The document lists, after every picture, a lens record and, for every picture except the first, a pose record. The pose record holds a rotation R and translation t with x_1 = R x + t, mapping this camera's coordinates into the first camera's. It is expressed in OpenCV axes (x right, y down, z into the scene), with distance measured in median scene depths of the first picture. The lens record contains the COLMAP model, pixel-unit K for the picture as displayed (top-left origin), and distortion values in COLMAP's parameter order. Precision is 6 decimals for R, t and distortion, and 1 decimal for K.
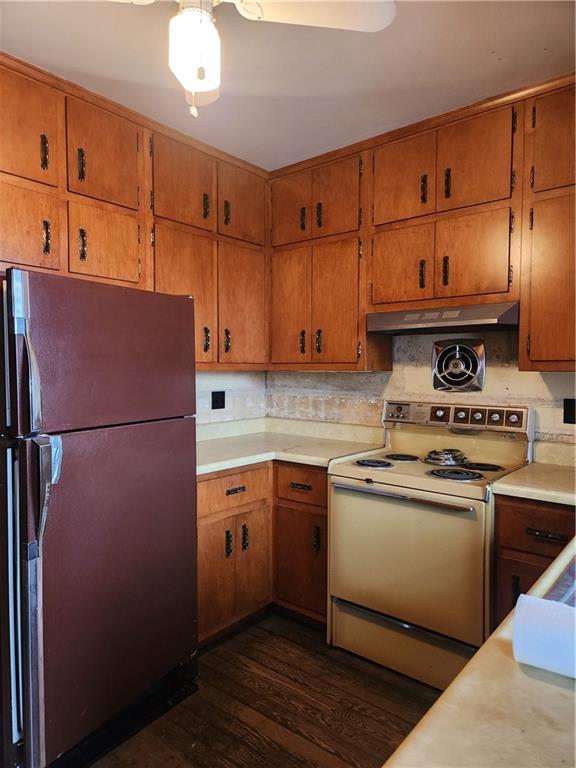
lens RADIAL K [[518.3, 0, 288.0], [0, 518.3, 385.6], [0, 0, 1]] dist [0.064131, -0.019538]
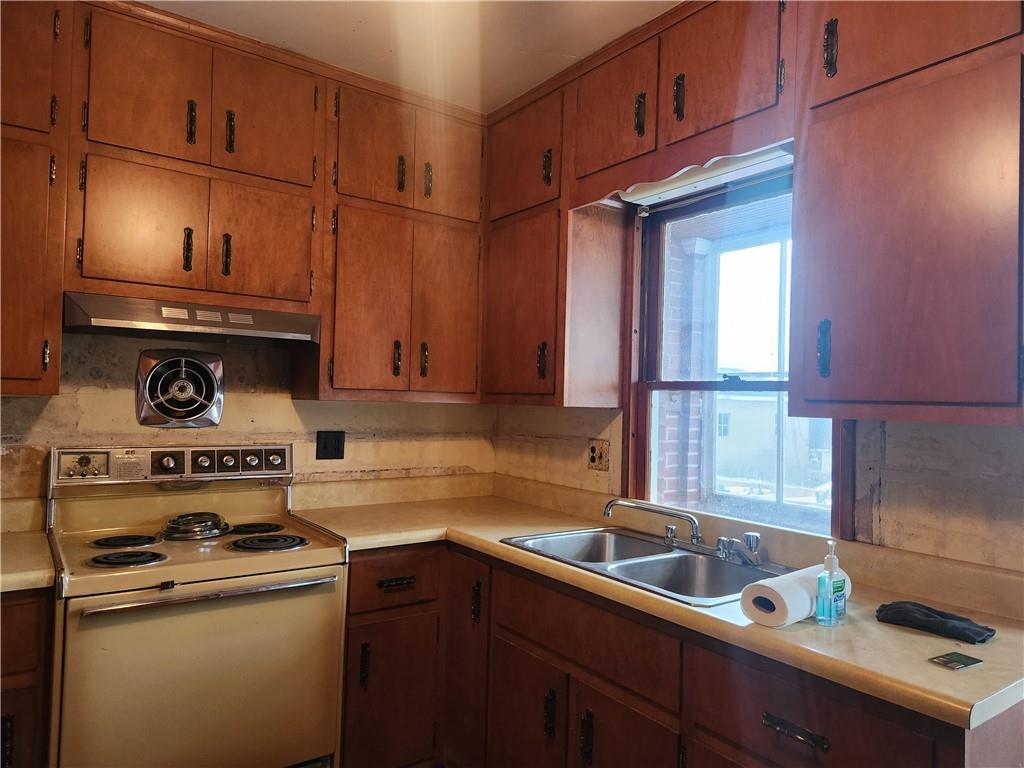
lens RADIAL K [[691.0, 0, 512.5], [0, 691.0, 385.6], [0, 0, 1]] dist [0.064131, -0.019538]
pose [[0.267021, 0.022478, 0.963429, -0.452932], [0.004040, 0.999693, -0.024444, -0.019263], [-0.963682, 0.010419, 0.266848, 0.359520]]
